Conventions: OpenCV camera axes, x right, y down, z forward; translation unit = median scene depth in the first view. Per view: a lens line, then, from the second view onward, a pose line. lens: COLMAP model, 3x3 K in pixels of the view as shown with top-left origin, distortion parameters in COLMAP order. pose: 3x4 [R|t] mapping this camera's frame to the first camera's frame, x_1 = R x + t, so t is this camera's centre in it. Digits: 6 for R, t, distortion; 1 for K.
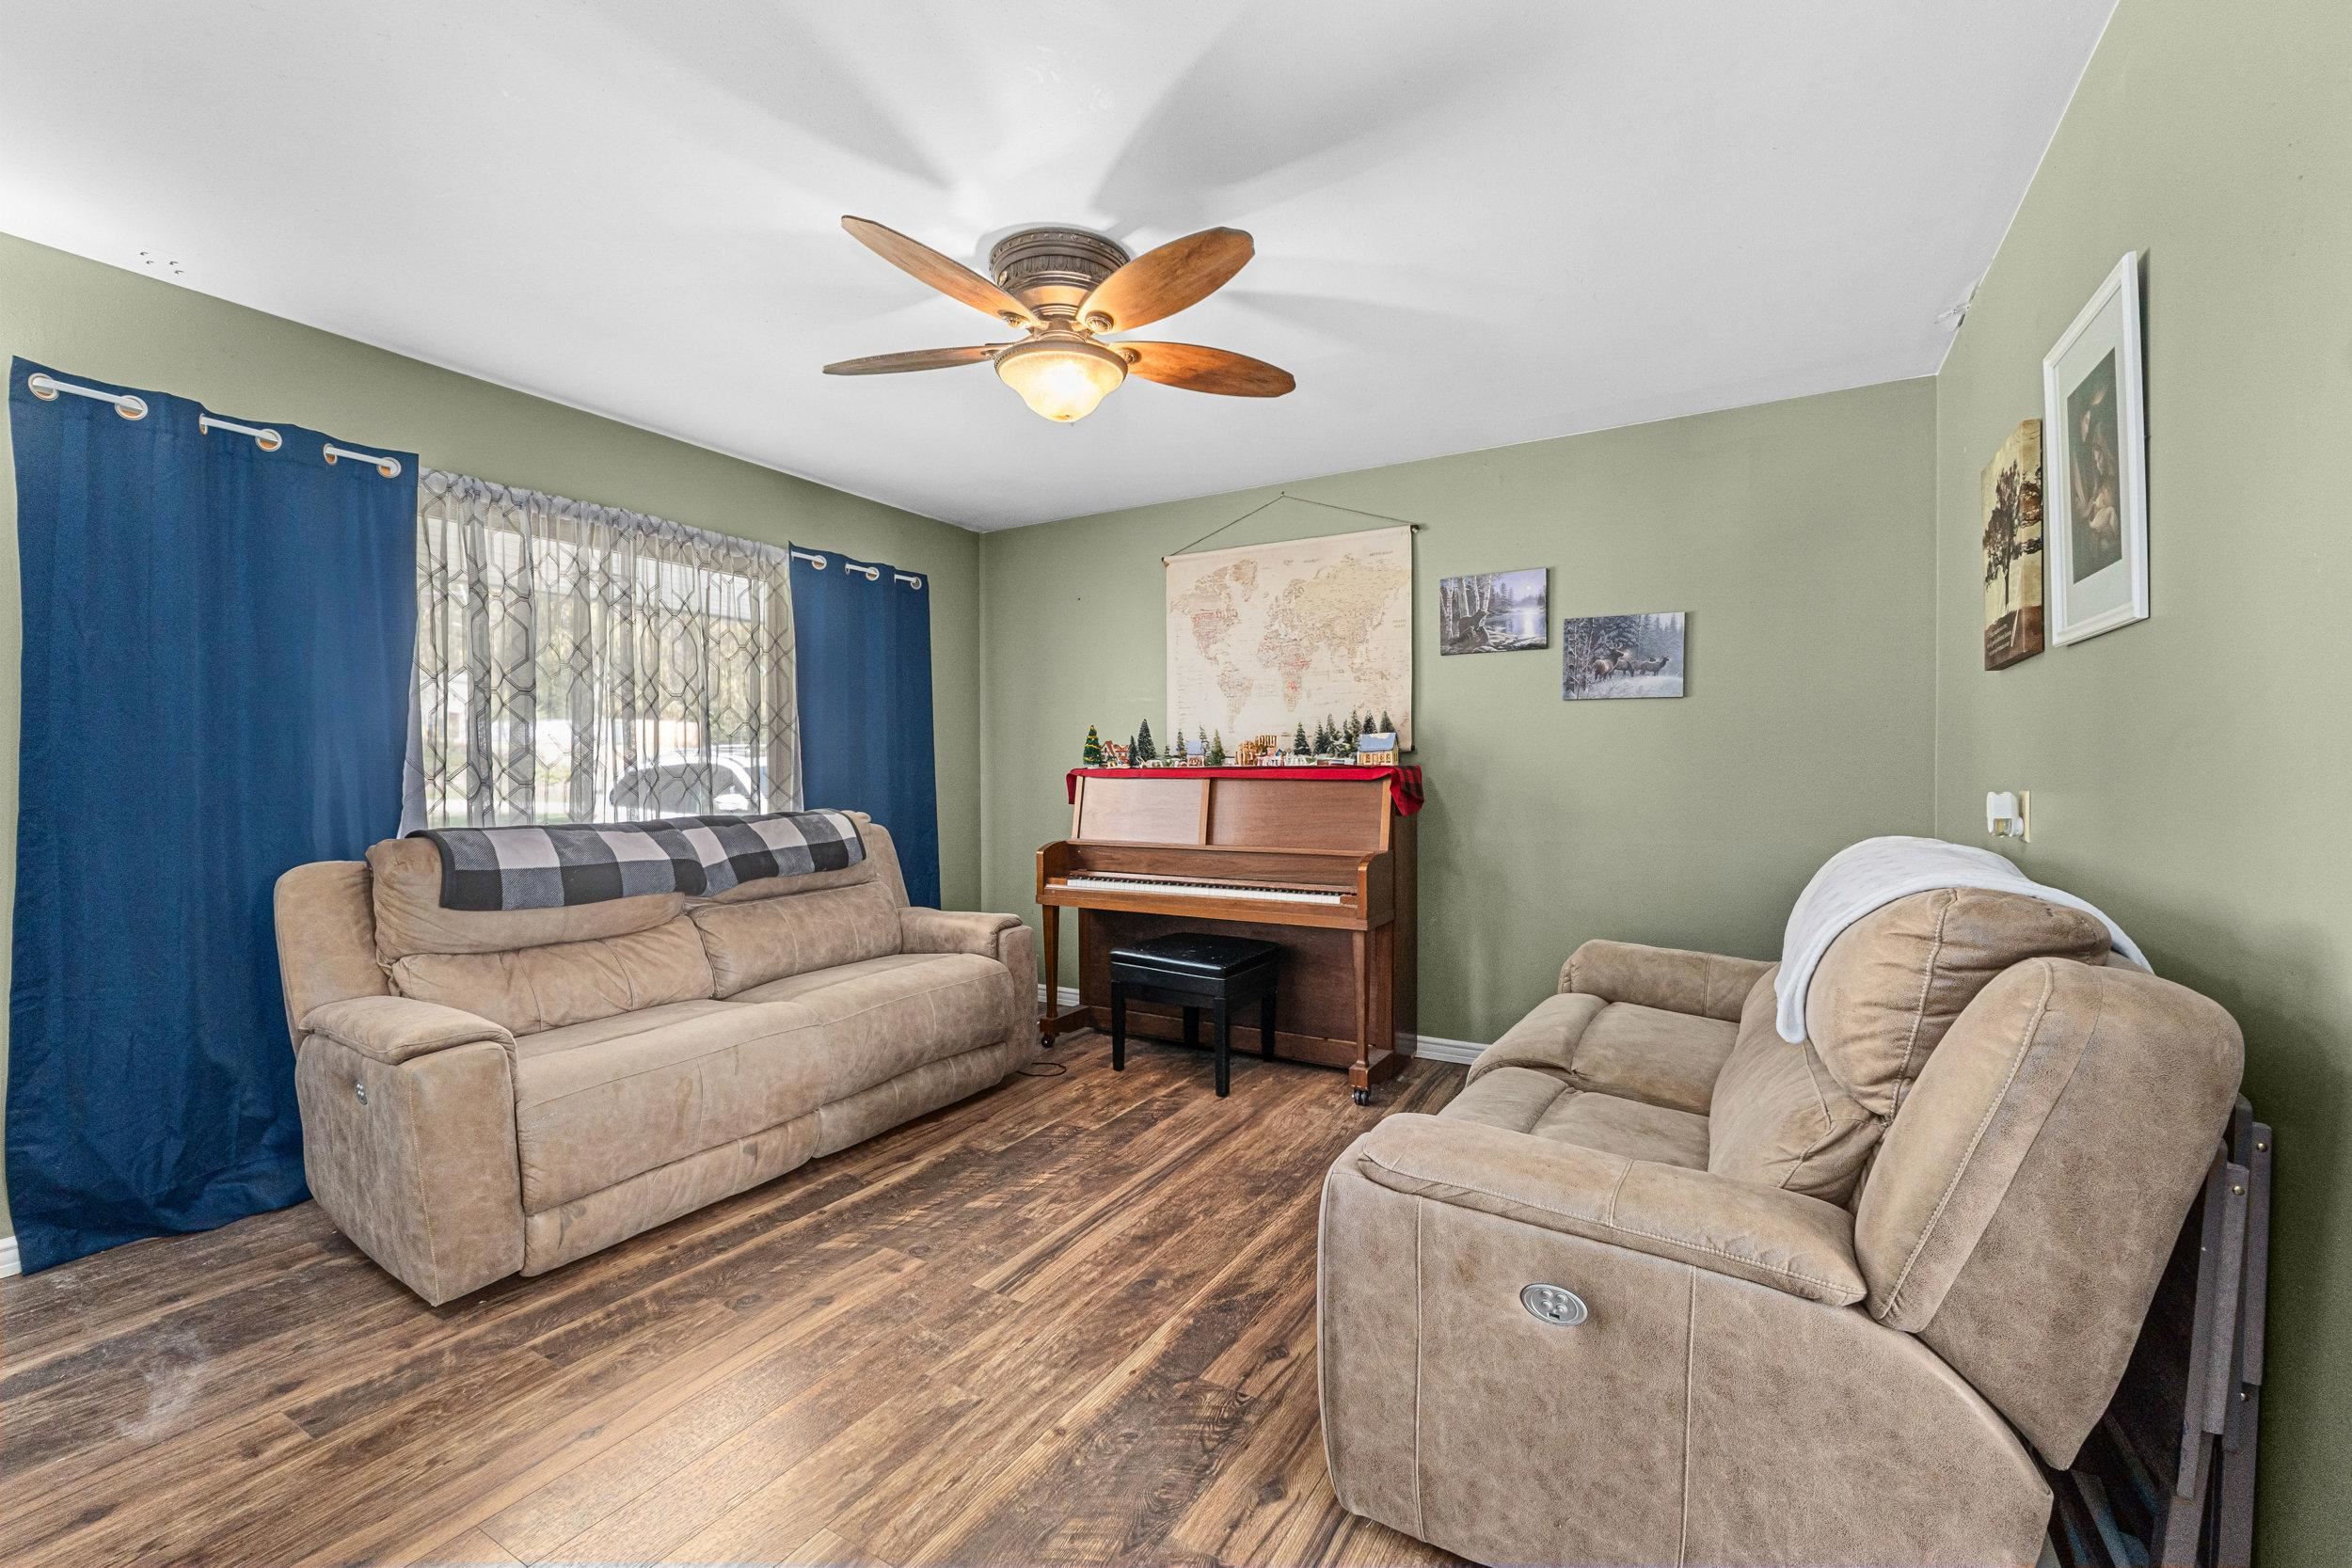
lens RADIAL K [[973.7, 0, 1169.4], [0, 973.7, 772.8], [0, 0, 1]] dist [-0.003483, -0.000551]
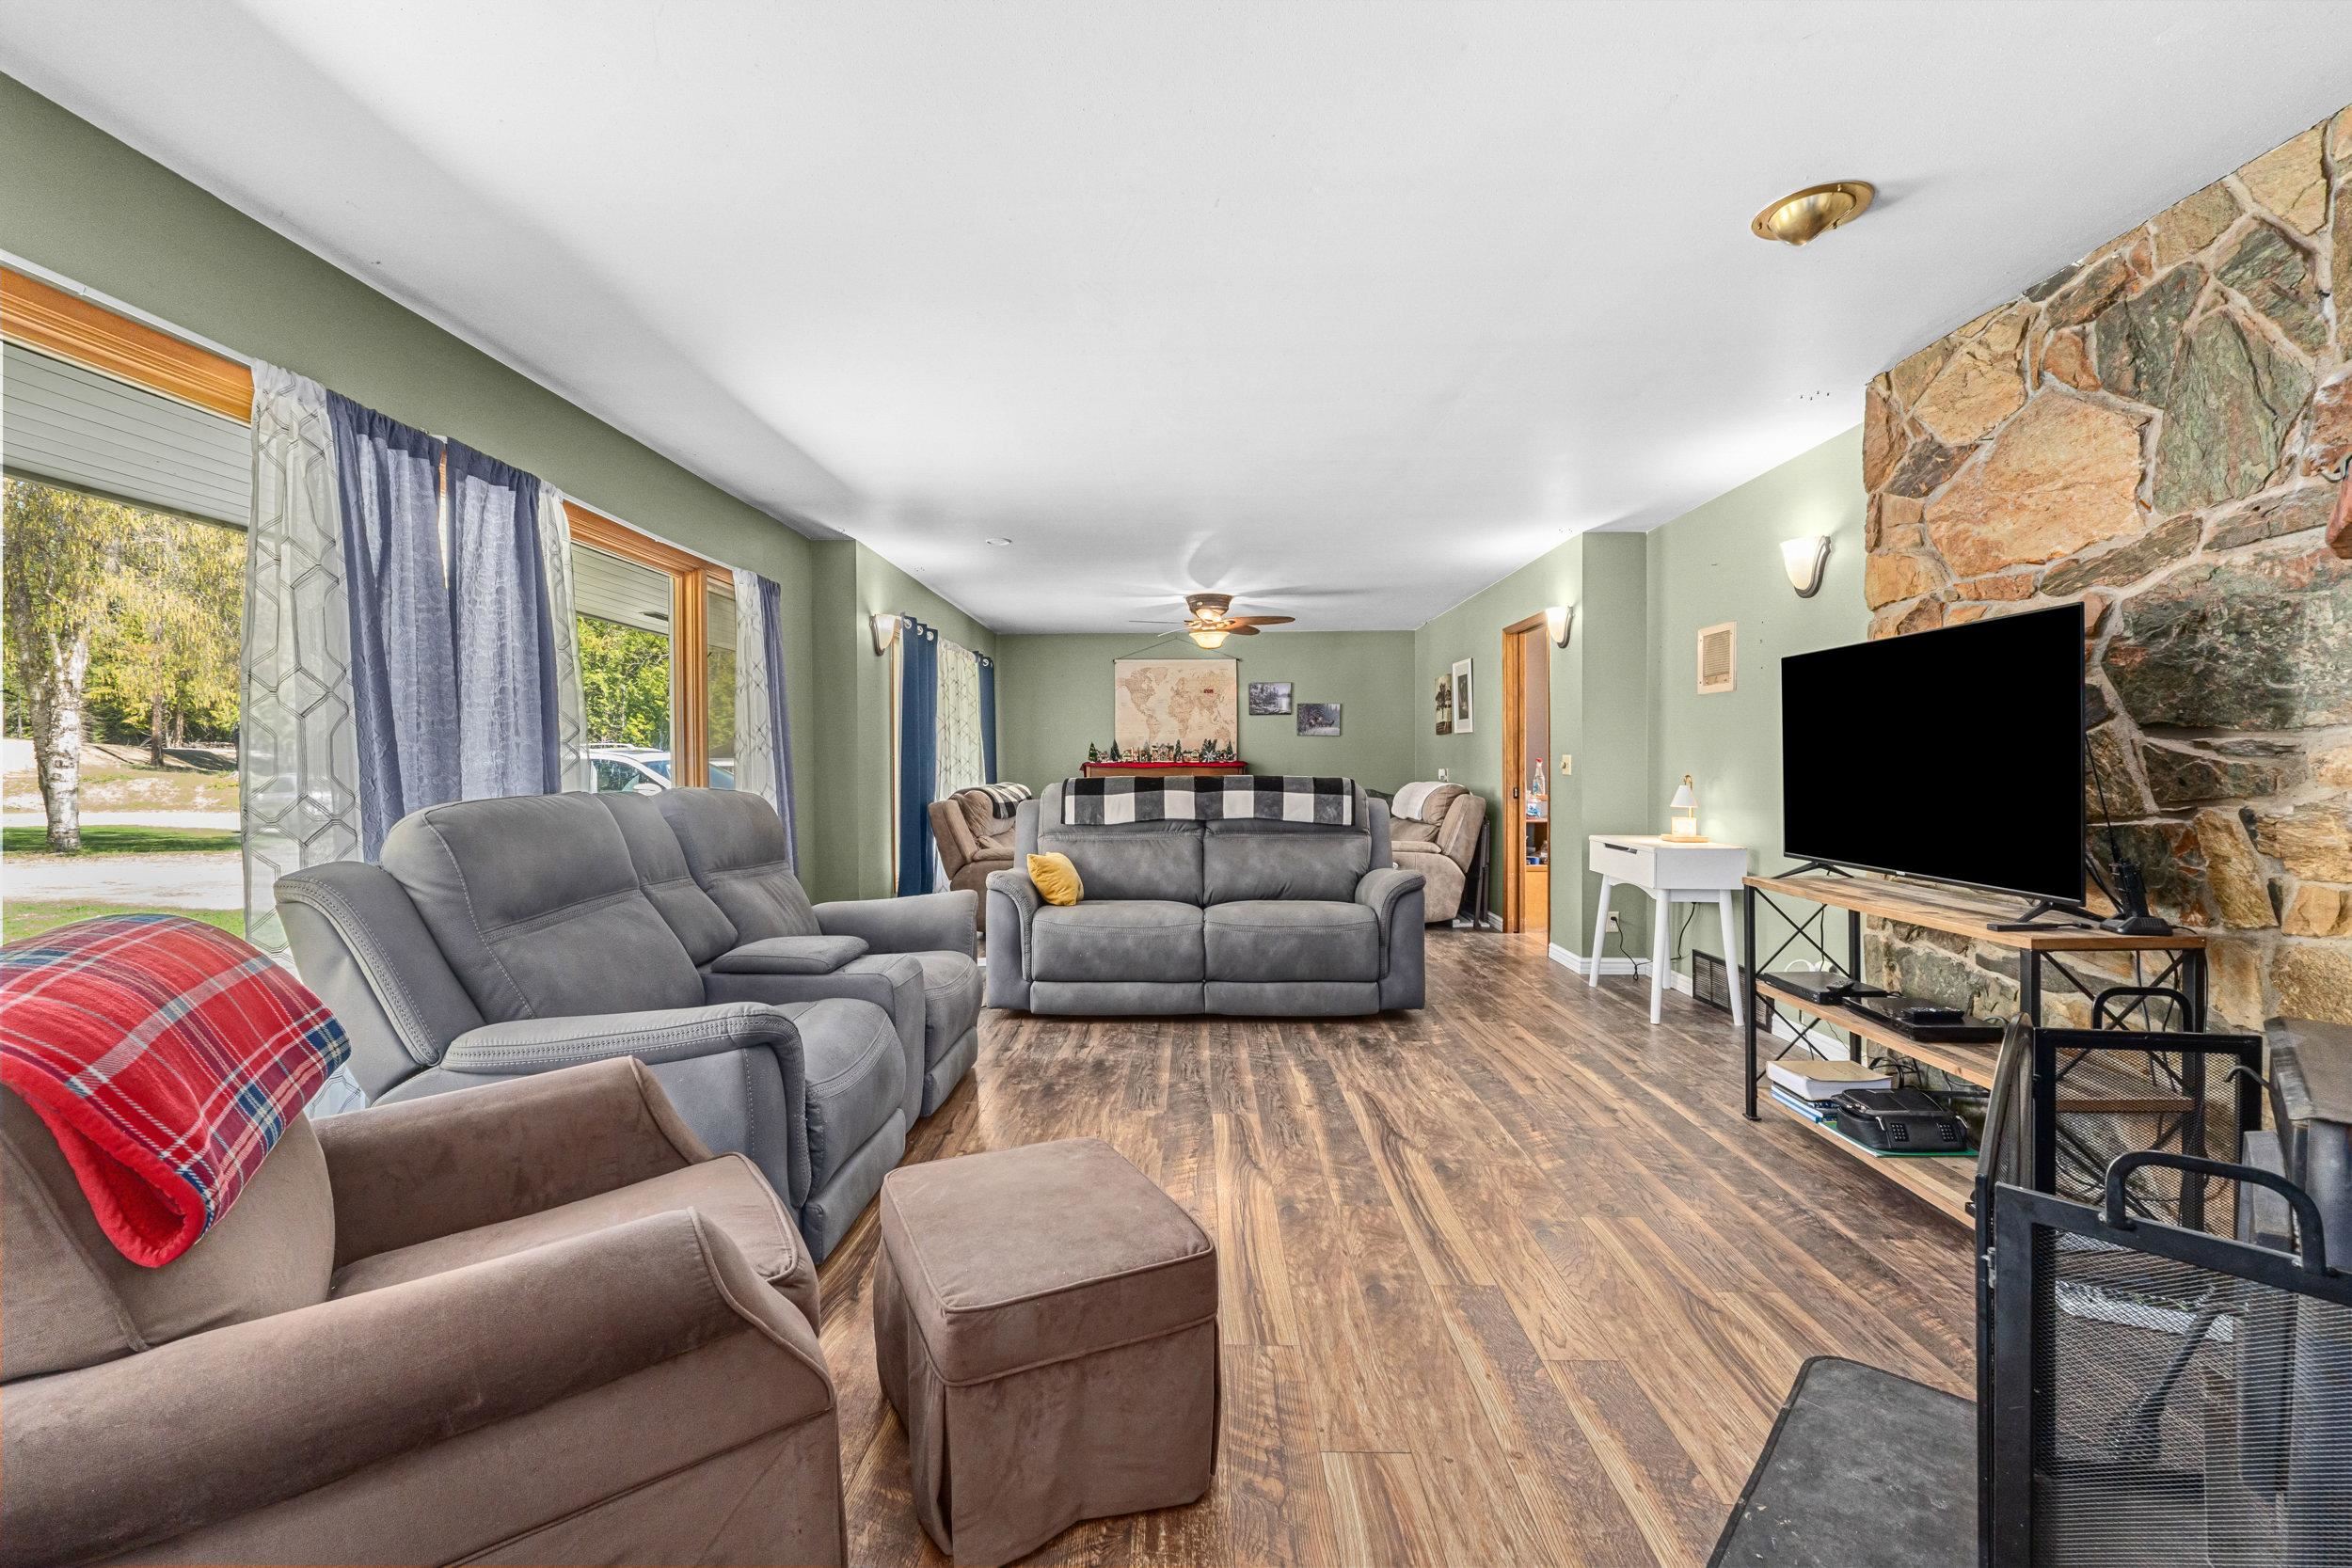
lens RADIAL K [[973.7, 0, 1169.4], [0, 973.7, 772.8], [0, 0, 1]] dist [-0.003483, -0.000551]
pose [[0.869252, -0.008260, 0.494300, -1.459715], [0.005048, 0.999957, 0.007834, 0.001607], [-0.494344, -0.004314, 0.869256, -1.335307]]
